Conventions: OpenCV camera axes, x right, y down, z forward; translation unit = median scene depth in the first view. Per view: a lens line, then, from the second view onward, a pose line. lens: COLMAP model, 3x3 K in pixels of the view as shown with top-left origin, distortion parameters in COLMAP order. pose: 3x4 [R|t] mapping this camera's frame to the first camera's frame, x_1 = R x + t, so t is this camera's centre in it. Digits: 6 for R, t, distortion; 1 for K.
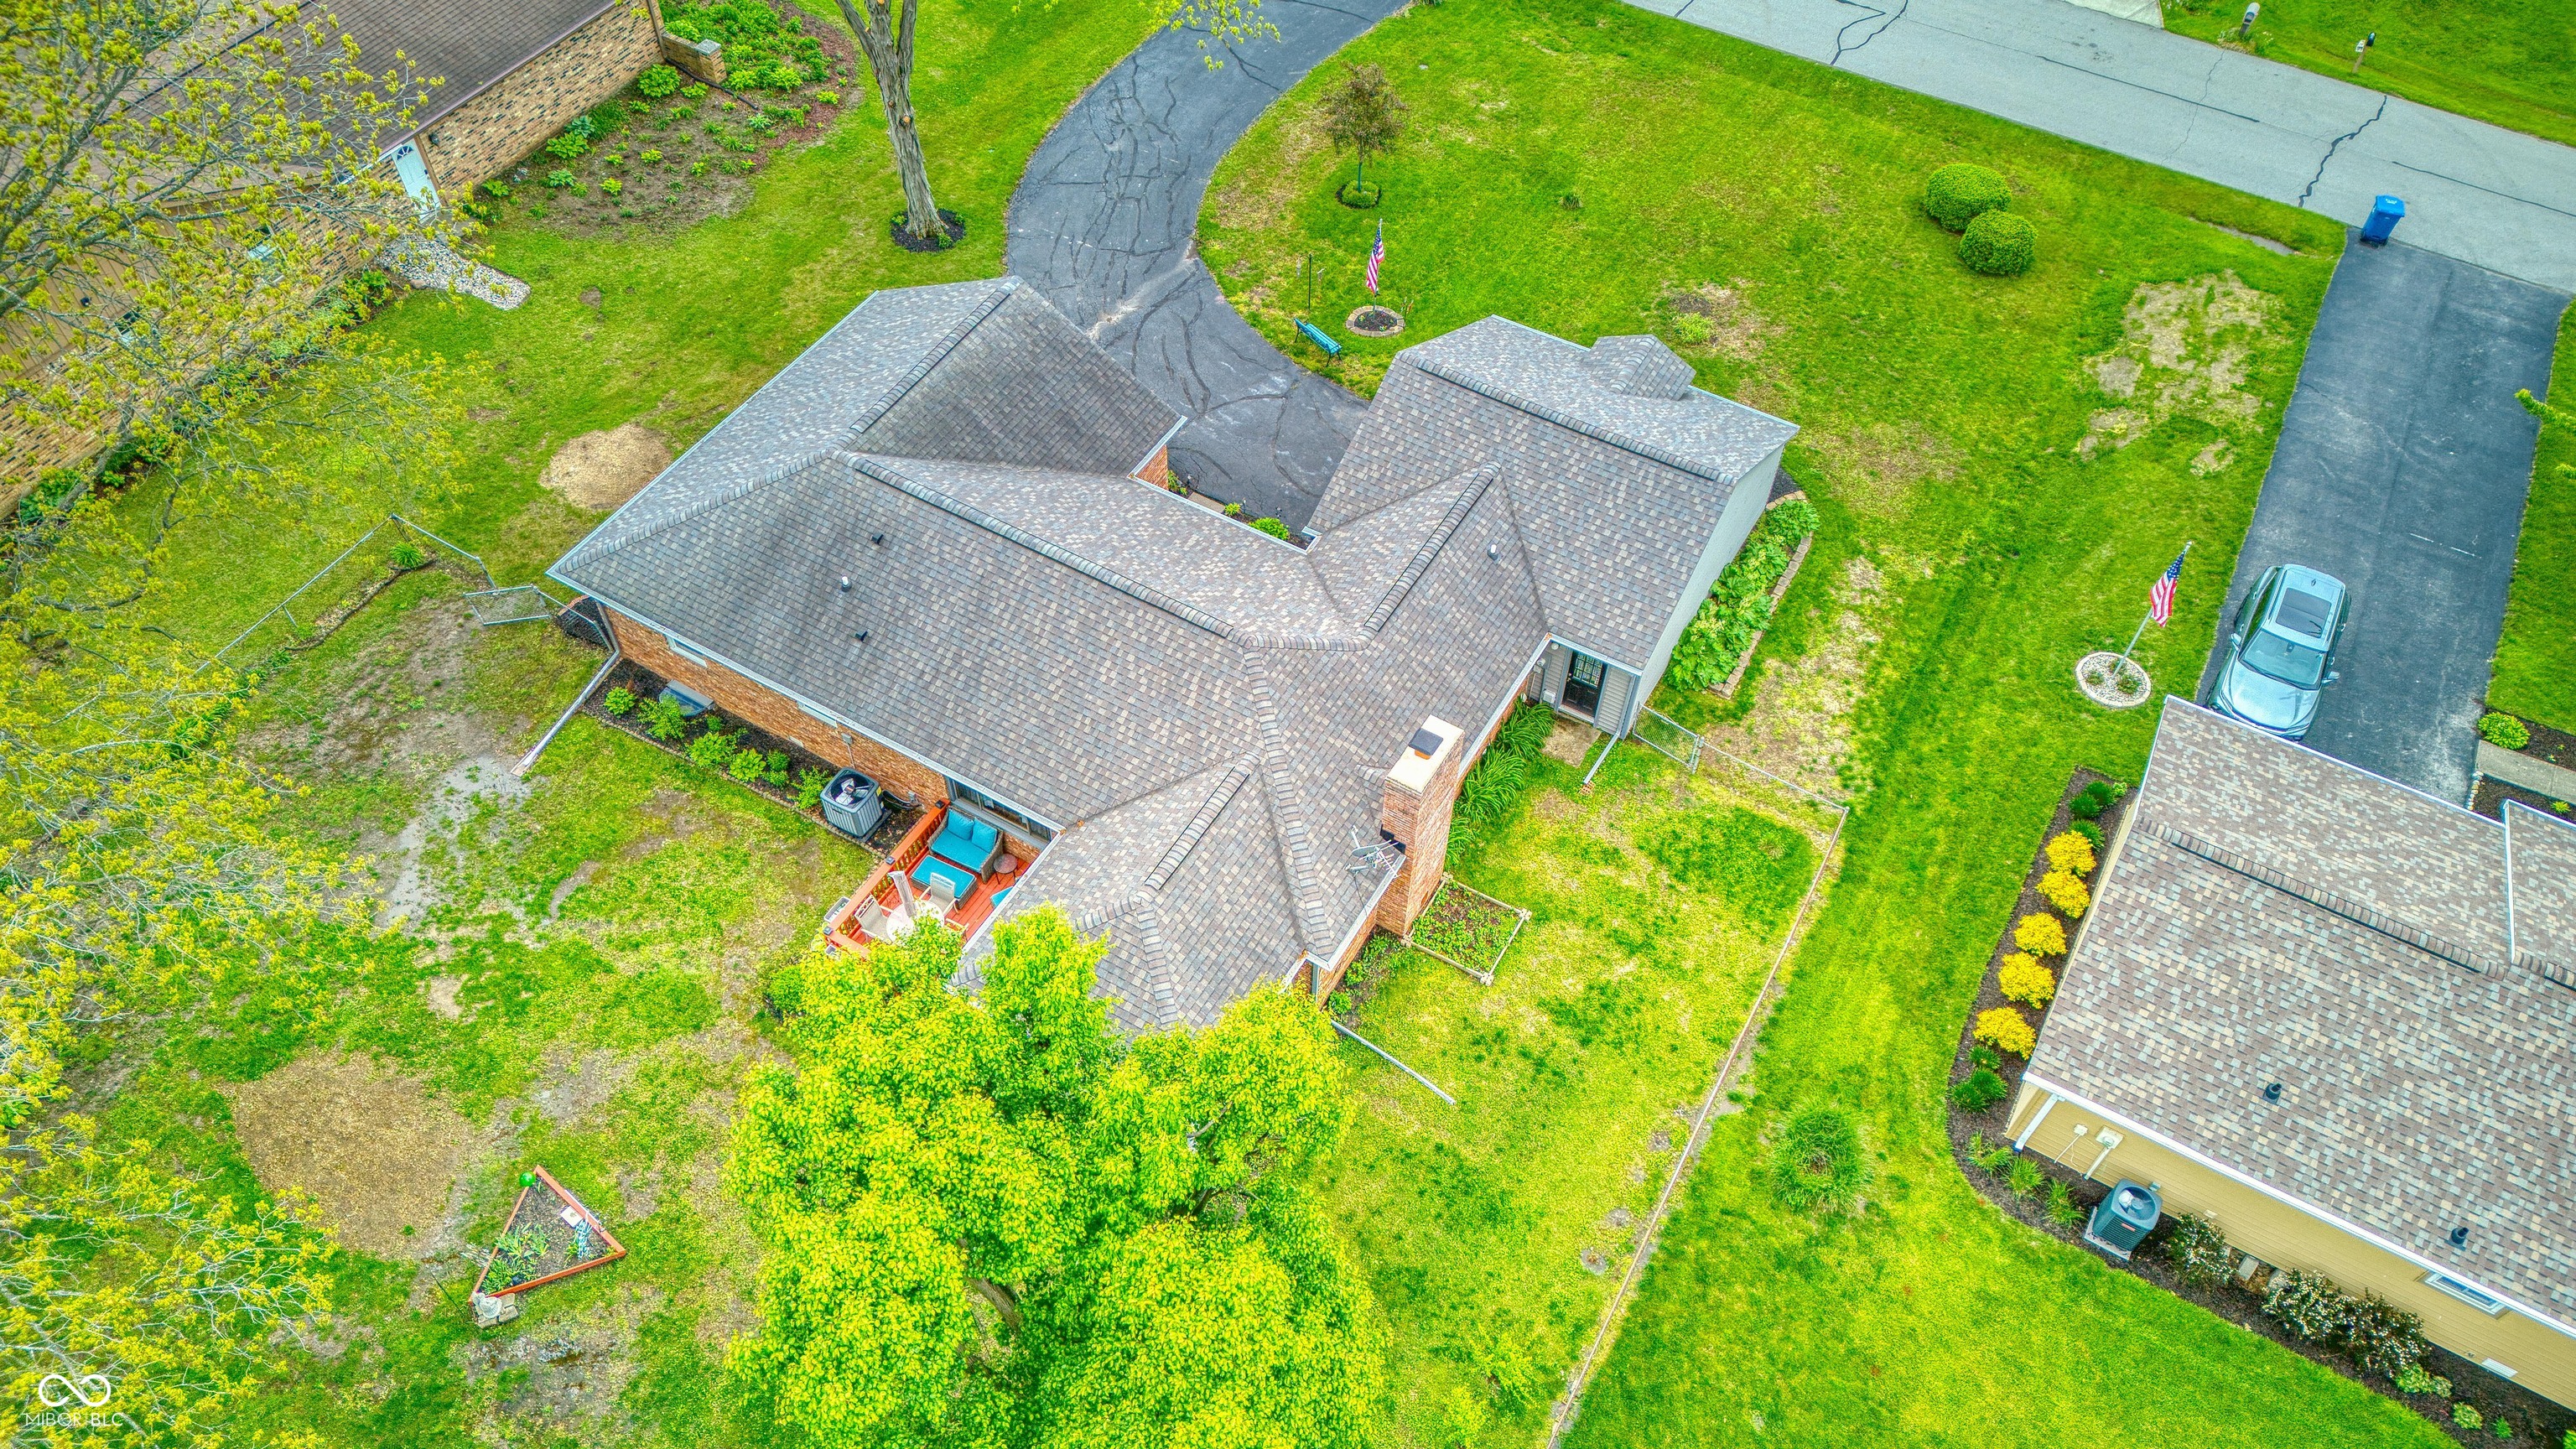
lens RADIAL K [[1892.5, 0, 1265.5], [0, 1892.5, 732.9], [0, 0, 1]] dist [0.091207, -0.087278]
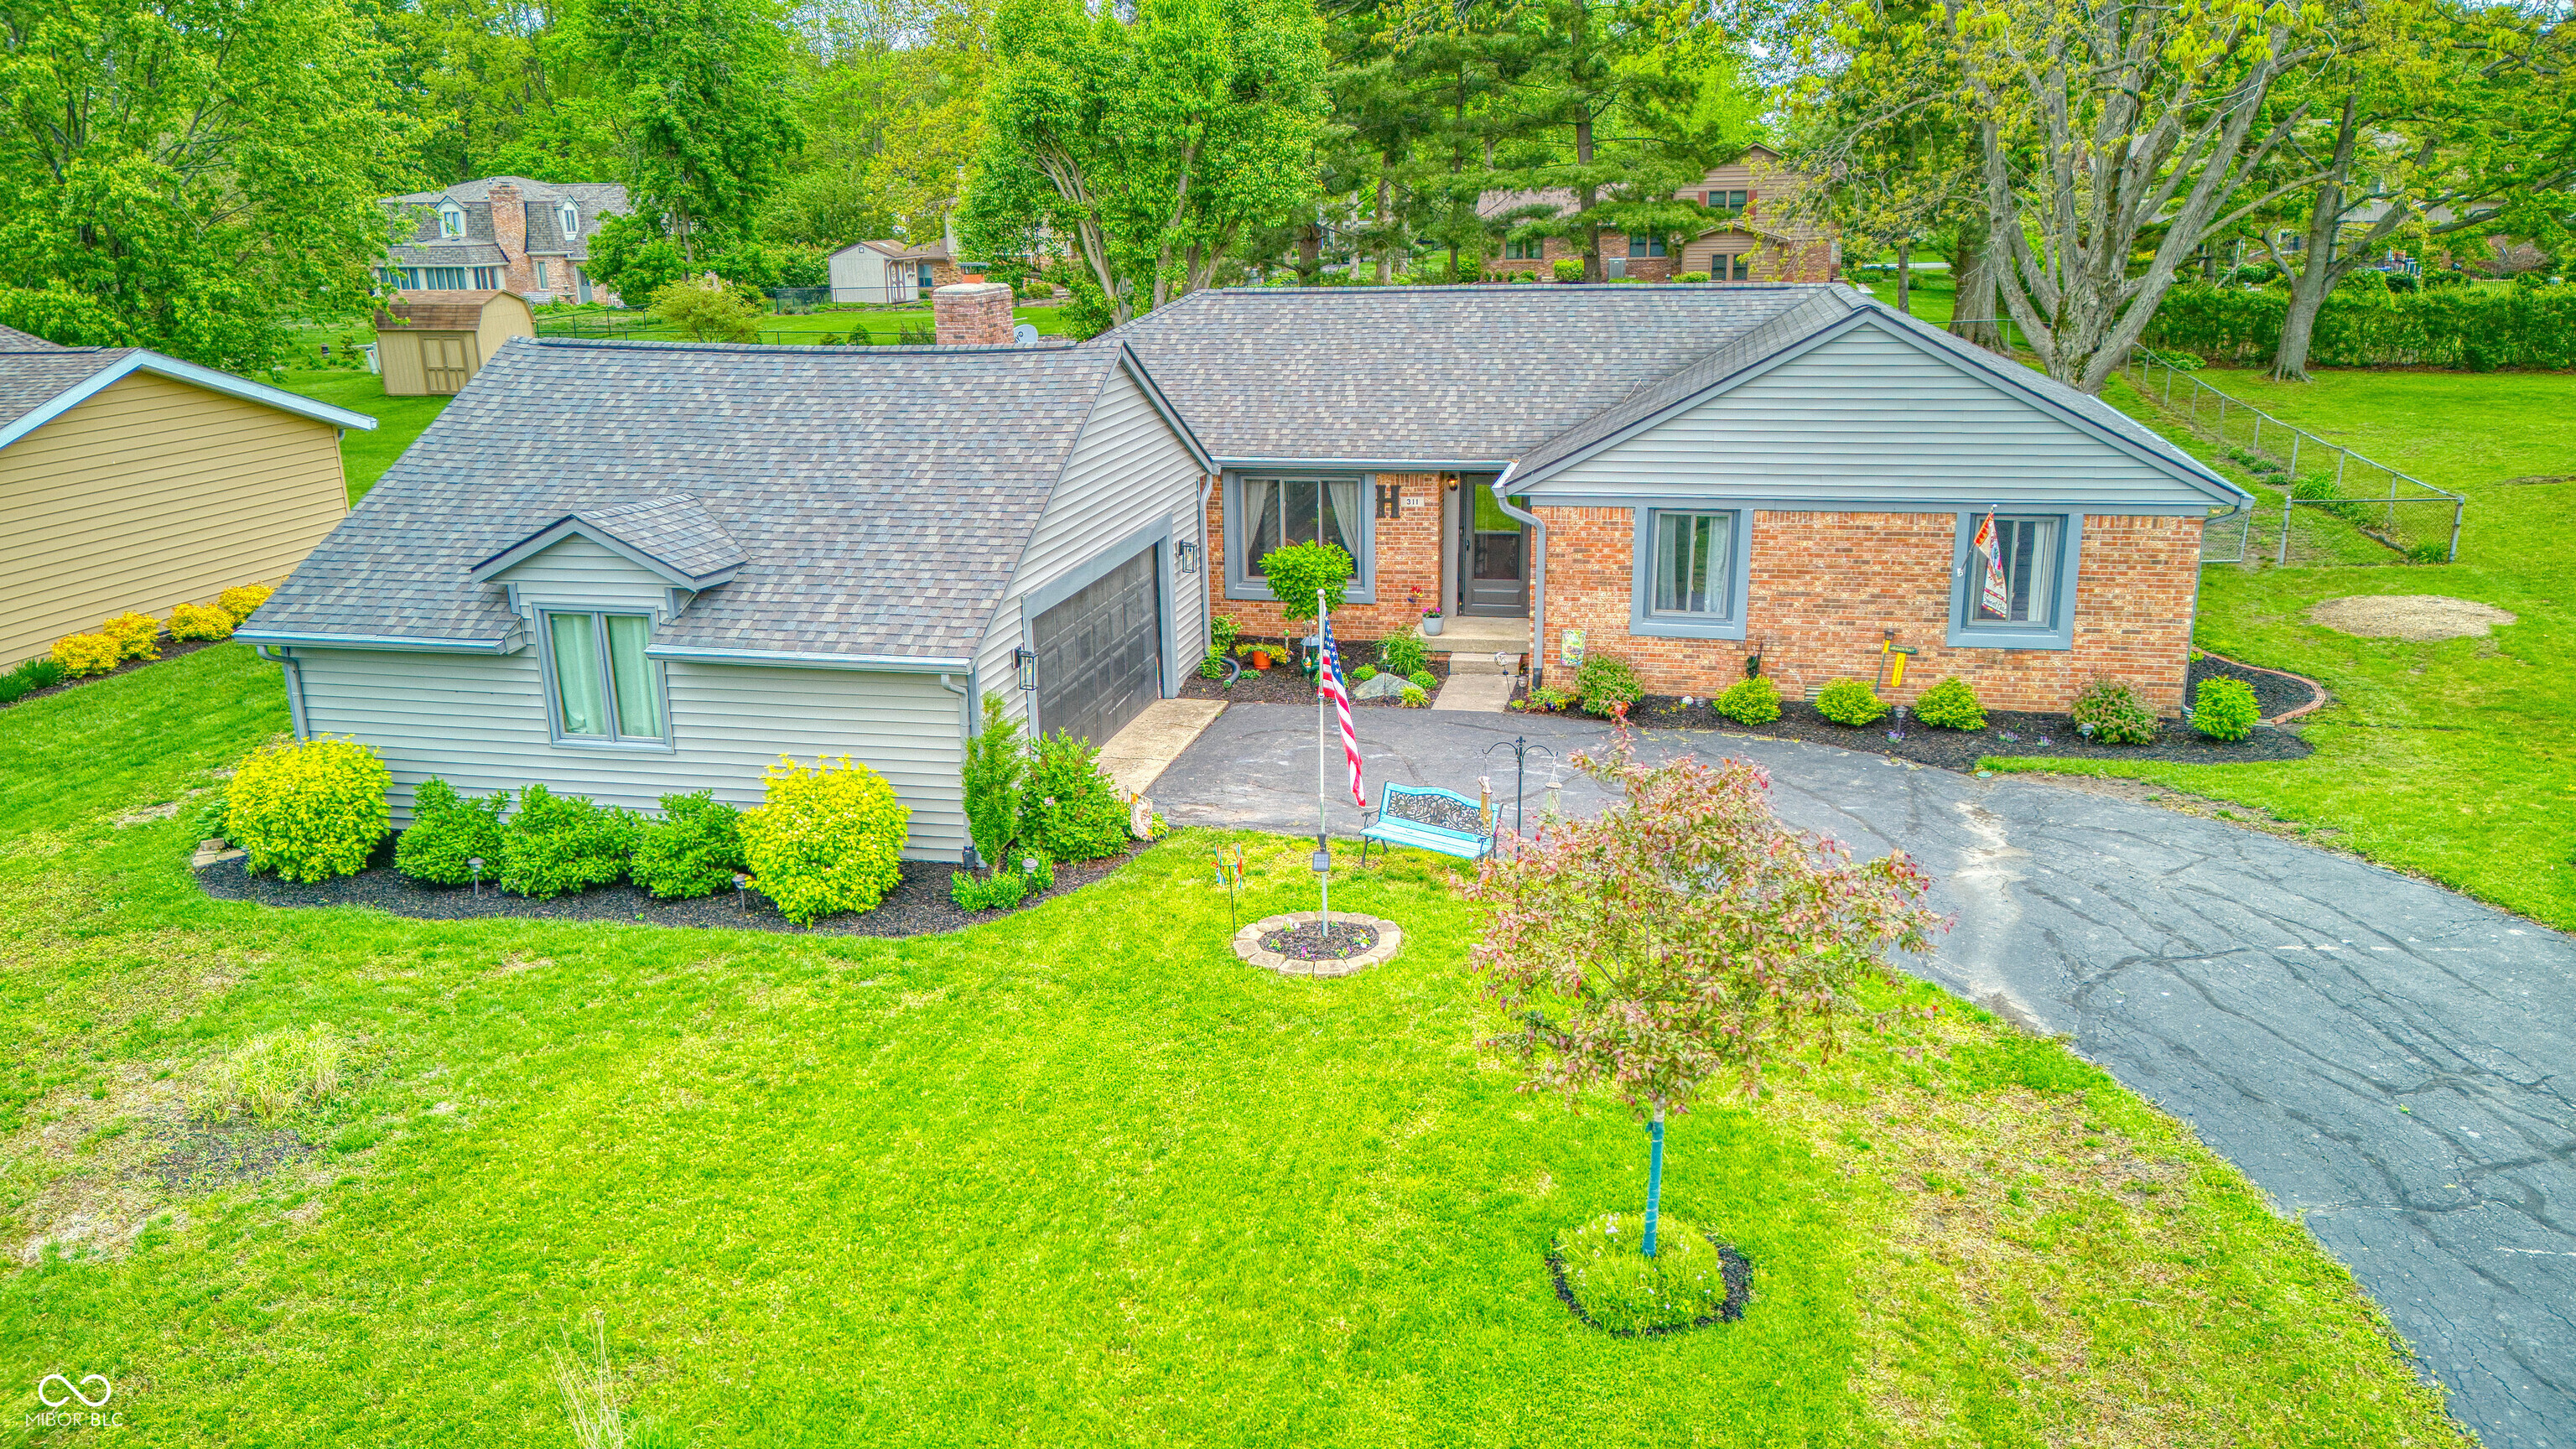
lens RADIAL K [[1862.8, 0, 1288.1], [0, 1862.8, 720.4], [0, 0, 1]] dist [0.080975, -0.091371]
pose [[-0.951383, 0.089755, -0.294642, 0.155662], [-0.234464, 0.409310, 0.881755, -0.517726], [0.199742, 0.907970, -0.368366, 1.069453]]
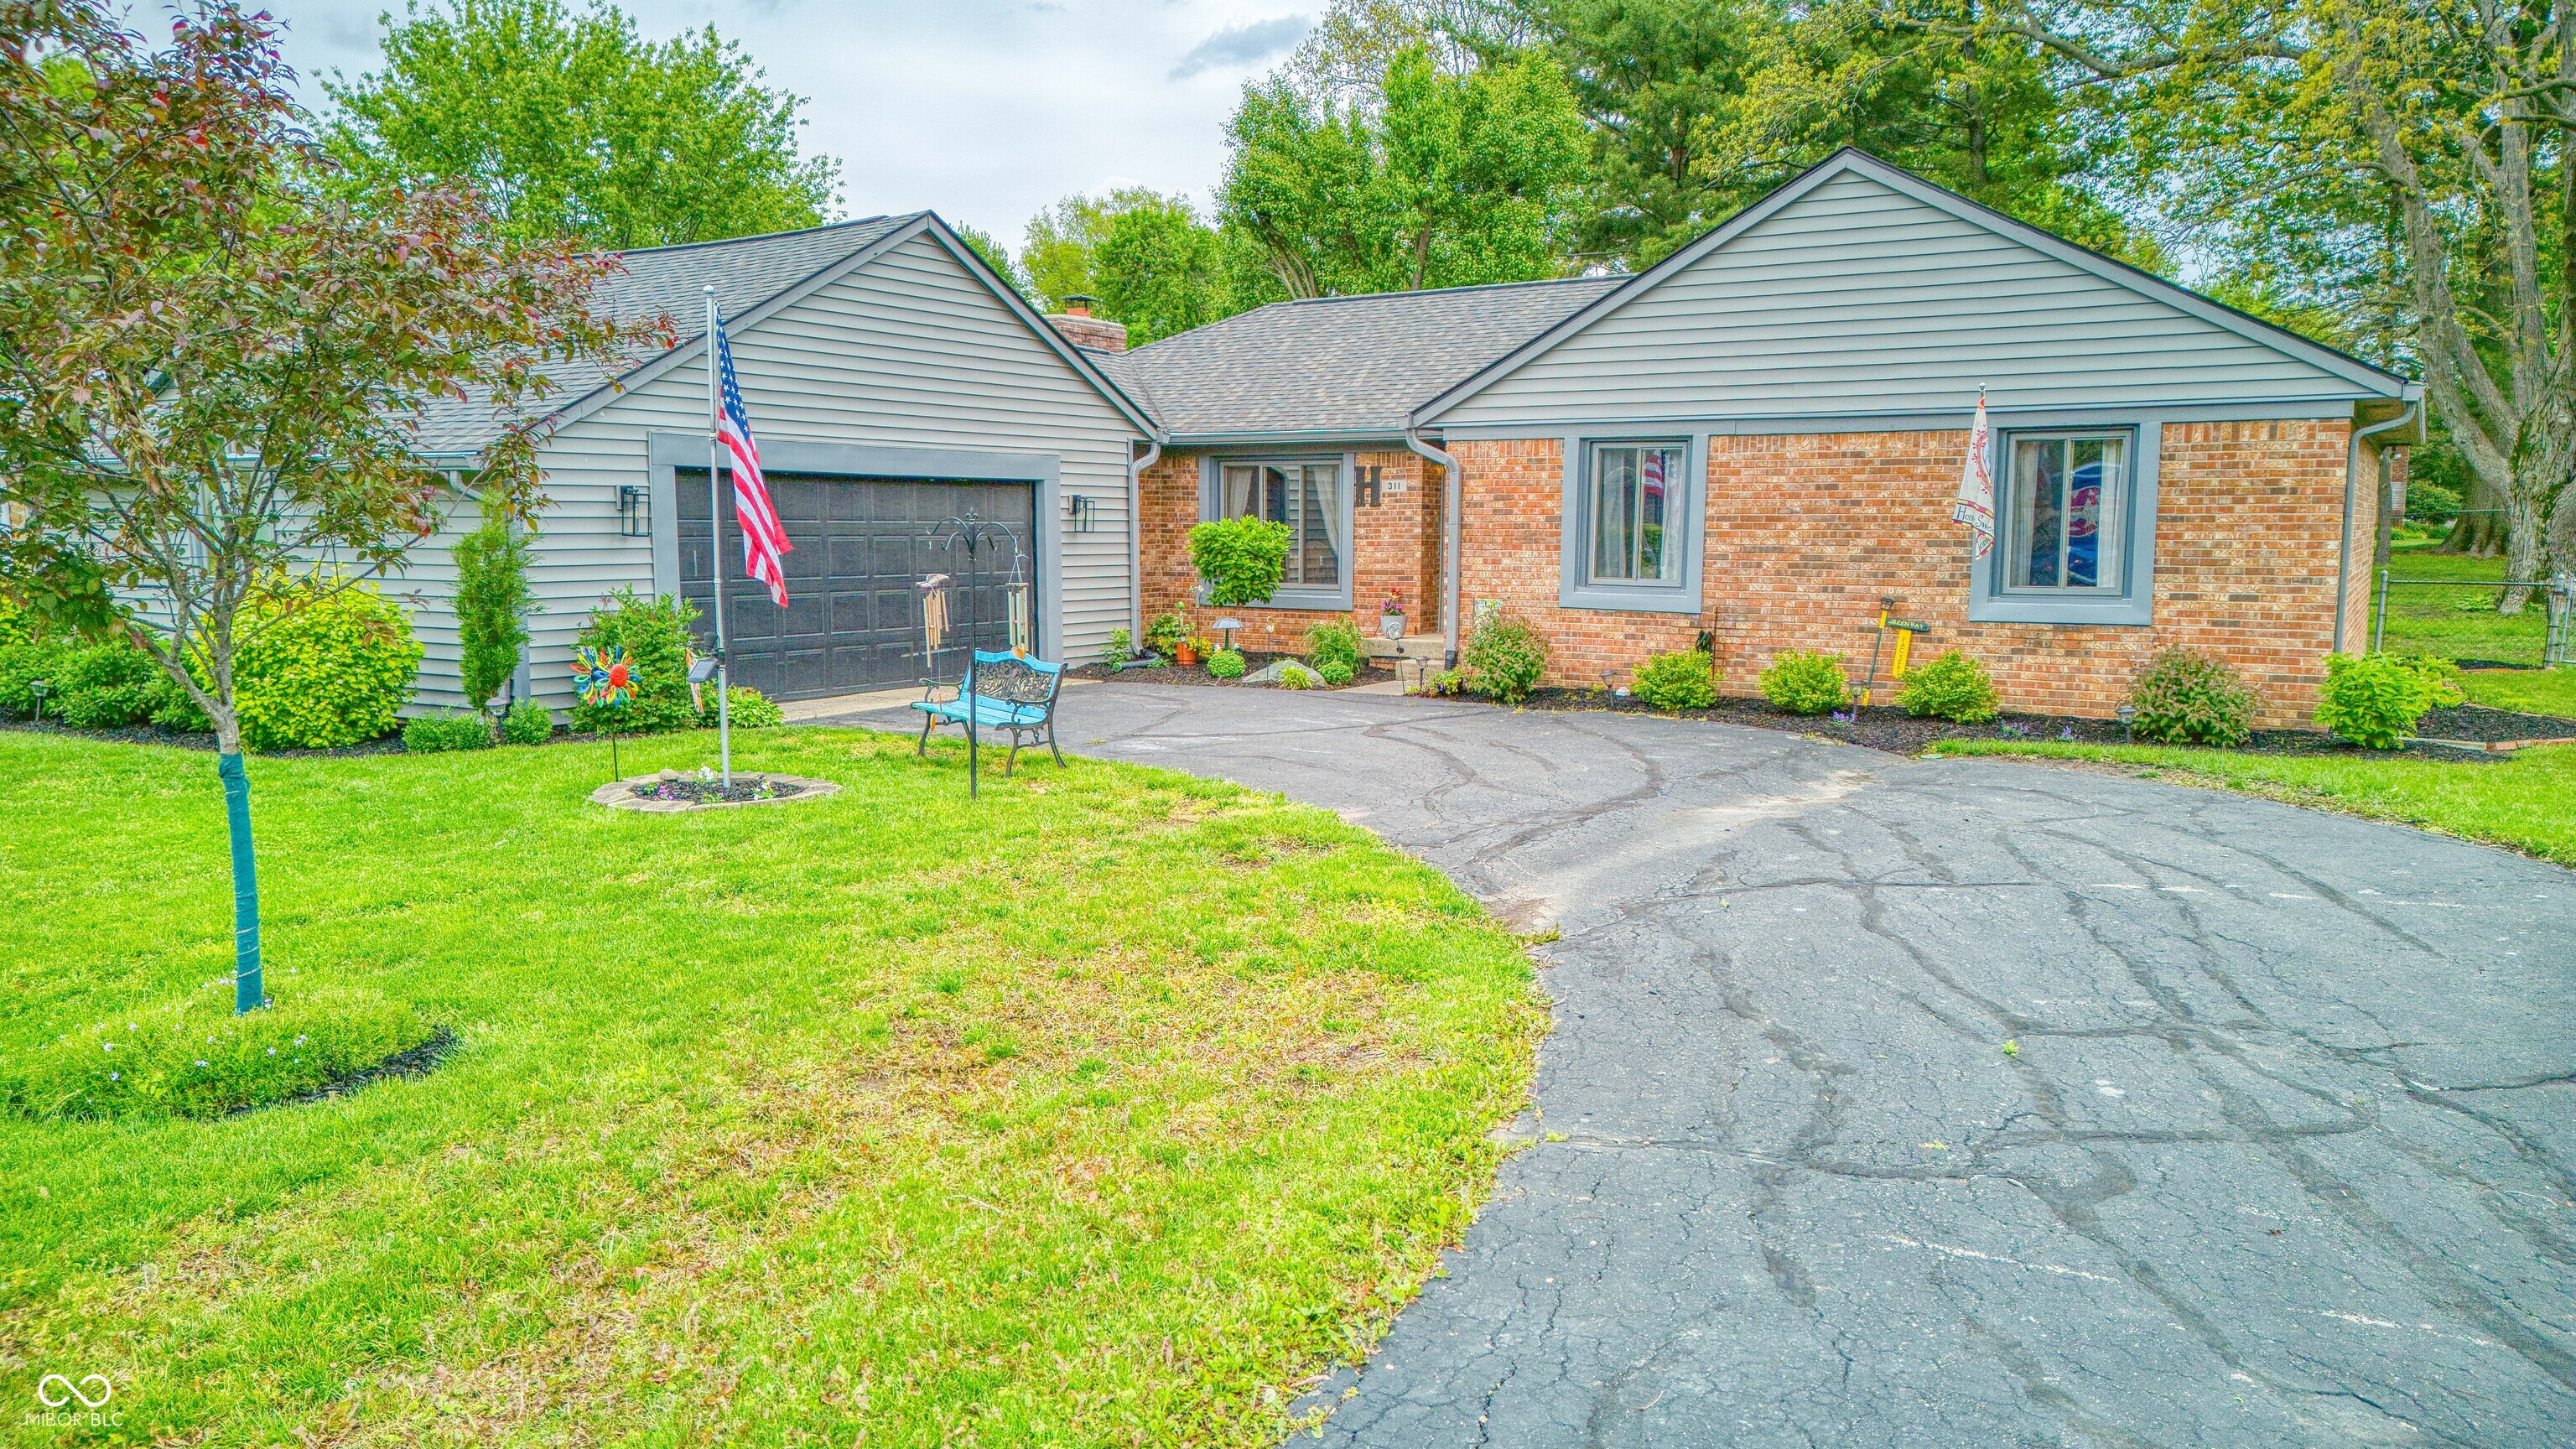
lens RADIAL K [[1784.4, 0, 1290.2], [0, 1784.4, 737.3], [0, 0, 1]] dist [0.070546, -0.071416]
pose [[-0.999863, -0.014417, 0.008168, -0.018546], [-0.000716, 0.530057, 0.847962, -0.411867], [-0.016555, 0.847840, -0.529994, 1.099709]]
